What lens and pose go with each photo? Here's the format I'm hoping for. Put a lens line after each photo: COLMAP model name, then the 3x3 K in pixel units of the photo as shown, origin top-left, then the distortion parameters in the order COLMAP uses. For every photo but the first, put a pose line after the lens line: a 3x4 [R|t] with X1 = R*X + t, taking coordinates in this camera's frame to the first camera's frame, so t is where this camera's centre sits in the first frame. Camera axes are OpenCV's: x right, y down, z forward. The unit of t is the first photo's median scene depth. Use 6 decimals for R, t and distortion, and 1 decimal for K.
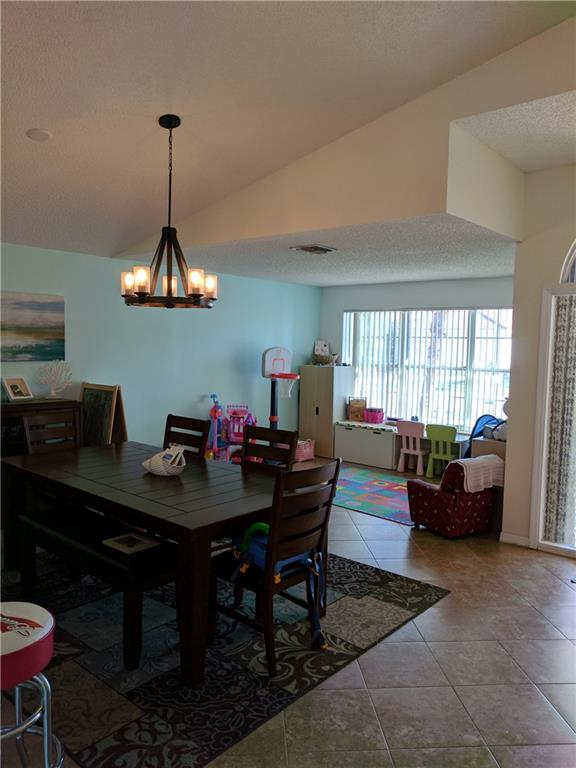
lens RADIAL K [[569.2, 0, 282.3], [0, 569.2, 382.6], [0, 0, 1]] dist [-0.012941, -0.002836]
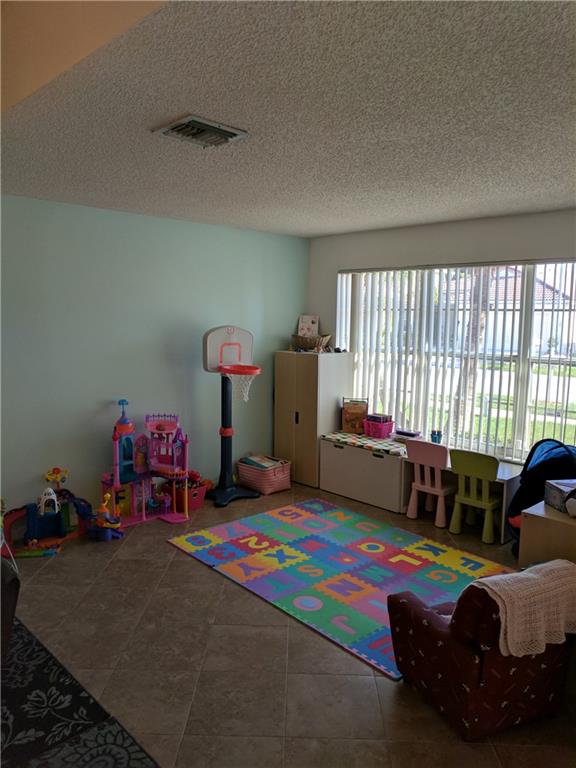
lens RADIAL K [[569.2, 0, 294.5], [0, 569.2, 386.9], [0, 0, 1]] dist [-0.012941, -0.002836]
pose [[0.997579, 0.000073, -0.069540, 0.113720], [0.003665, 0.998554, 0.053632, -0.026555], [0.069443, -0.053757, 0.996136, 0.333472]]
